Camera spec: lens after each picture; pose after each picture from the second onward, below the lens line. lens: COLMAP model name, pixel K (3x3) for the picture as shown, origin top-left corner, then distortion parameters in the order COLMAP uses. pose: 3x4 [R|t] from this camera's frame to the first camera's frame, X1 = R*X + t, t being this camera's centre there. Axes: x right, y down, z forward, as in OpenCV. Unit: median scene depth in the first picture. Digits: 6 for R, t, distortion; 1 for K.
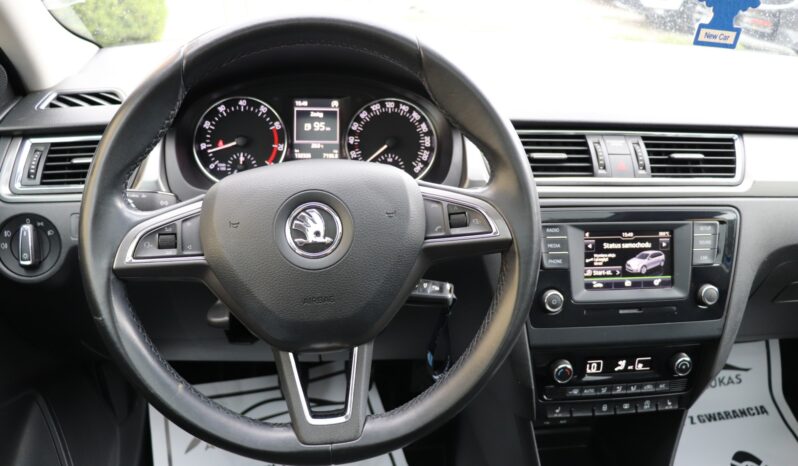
lens RADIAL K [[664.8, 0, 399.0], [0, 664.8, 233.0], [0, 0, 1]] dist [-0.185625, 0.170636]
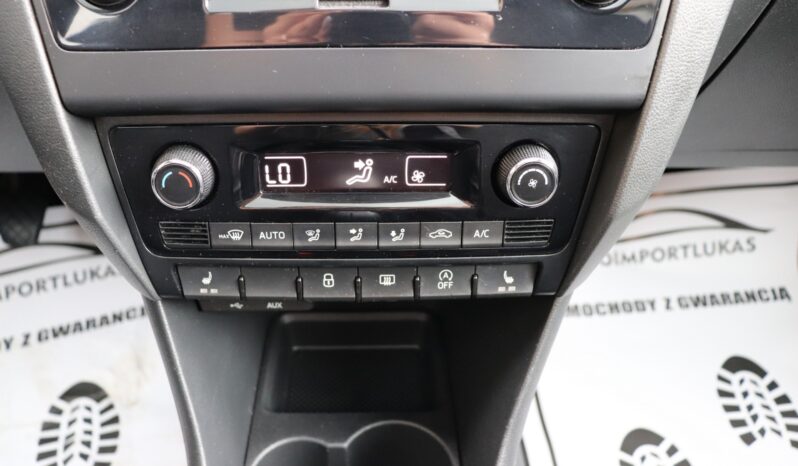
lens RADIAL K [[644.5, 0, 399.0], [0, 644.5, 233.0], [0, 0, 1]] dist [-0.162703, 0.126339]
pose [[0.996563, 0.033112, -0.075929, 0.395410], [-0.016446, 0.977475, 0.210411, 0.160856], [0.081186, -0.208439, 0.974660, 0.635598]]
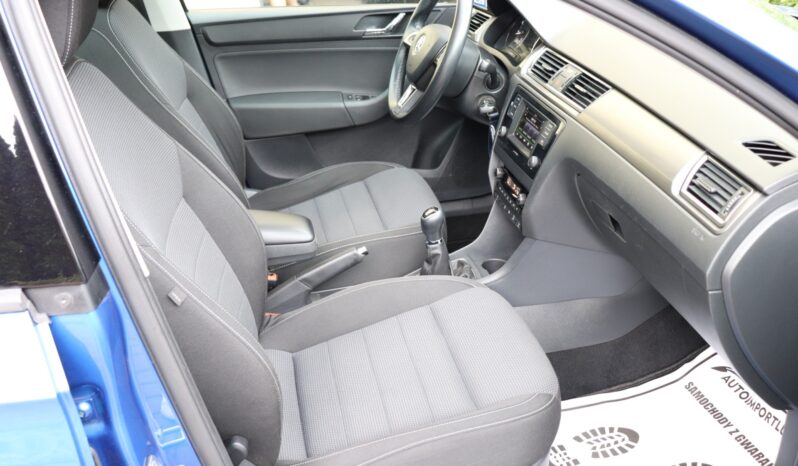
lens RADIAL K [[807.5, 0, 399.0], [0, 807.5, 233.0], [0, 0, 1]] dist [-0.048186, 0.017458]
pose [[0.086823, 0.400393, -0.912221, 2.388446], [-0.385029, 0.858012, 0.339953, -0.318227], [0.918811, 0.321716, 0.228658, 0.247879]]
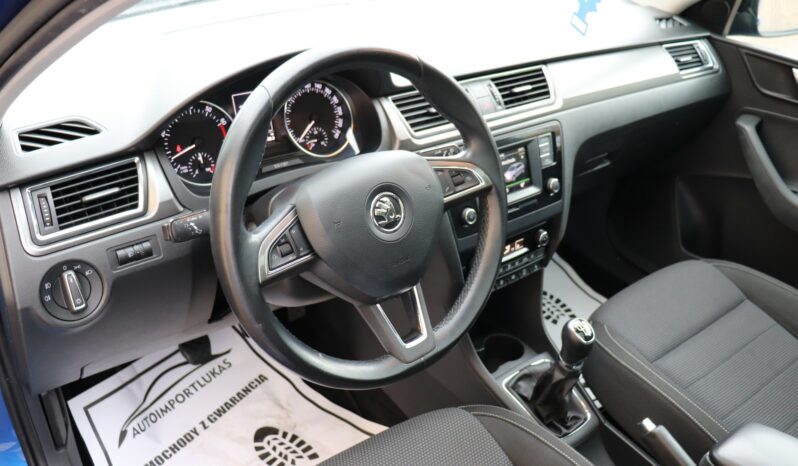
lens RADIAL K [[725.4, 0, 399.0], [0, 725.4, 233.0], [0, 0, 1]] dist [-0.118249, -0.002229]
pose [[0.848368, -0.253231, 0.464914, -0.556717], [0.179009, 0.963668, 0.198241, -0.174432], [-0.498224, -0.084958, 0.862876, -0.204193]]
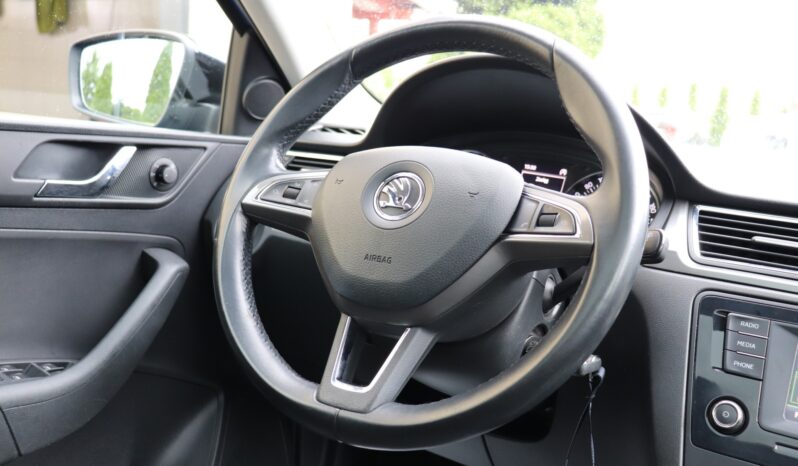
lens RADIAL K [[804.3, 0, 399.0], [0, 804.3, 233.0], [0, 0, 1]] dist [-0.116594, 0.231572]
pose [[0.789839, 0.130324, -0.599309, 0.423908], [-0.326943, 0.916214, -0.231647, 0.228593], [0.518906, 0.378904, 0.766269, 0.052860]]
